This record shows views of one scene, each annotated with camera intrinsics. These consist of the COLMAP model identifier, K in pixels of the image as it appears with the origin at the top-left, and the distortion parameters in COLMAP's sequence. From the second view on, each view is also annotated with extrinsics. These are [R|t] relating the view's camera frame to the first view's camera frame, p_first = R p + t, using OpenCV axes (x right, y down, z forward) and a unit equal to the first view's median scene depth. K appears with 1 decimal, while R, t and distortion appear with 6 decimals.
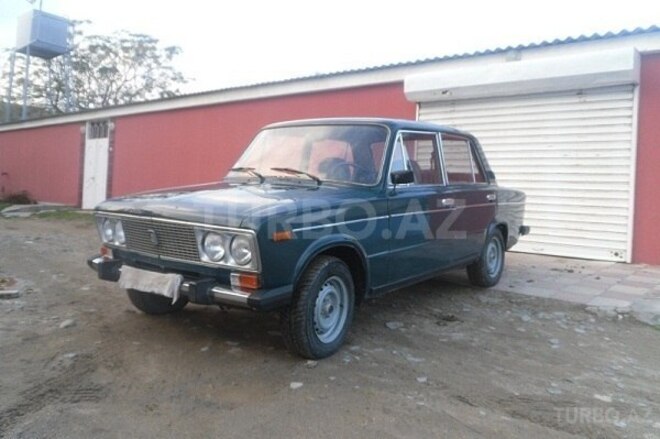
lens RADIAL K [[567.4, 0, 323.6], [0, 567.4, 217.7], [0, 0, 1]] dist [-0.036285, 0.020057]
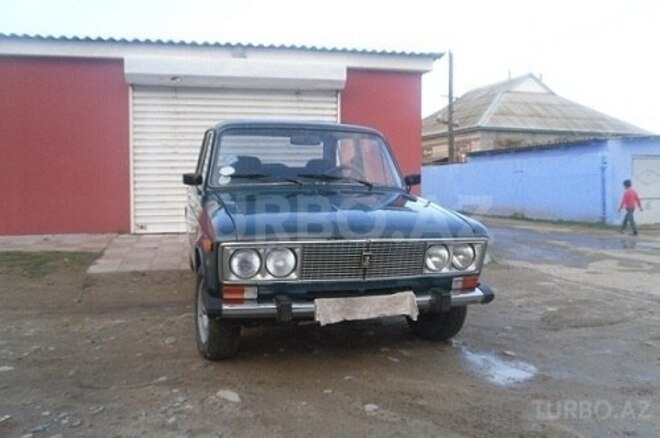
lens RADIAL K [[567.4, 0, 336.2], [0, 567.4, 221.3], [0, 0, 1]] dist [-0.036285, 0.020057]
pose [[0.572110, -0.110013, 0.812765, -0.537634], [0.060416, 0.993924, 0.092007, -0.058617], [-0.817949, -0.003534, 0.575280, 0.249575]]
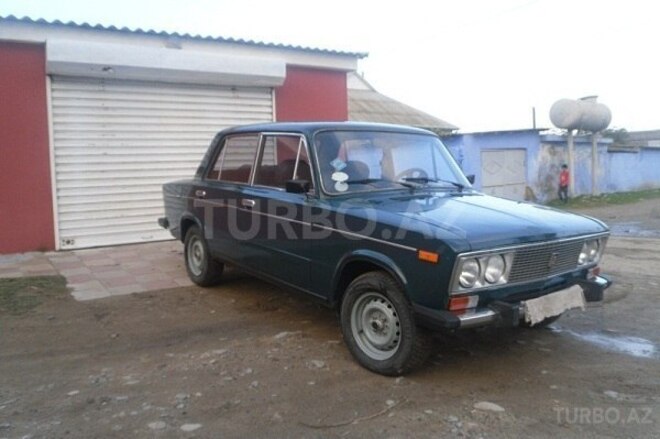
lens RADIAL K [[567.4, 0, 337.2], [0, 567.4, 220.7], [0, 0, 1]] dist [-0.036285, 0.020057]
pose [[0.240426, -0.142145, 0.960203, -0.662674], [0.075607, 0.988957, 0.127470, -0.092976], [-0.967718, 0.041951, 0.248518, 0.554287]]
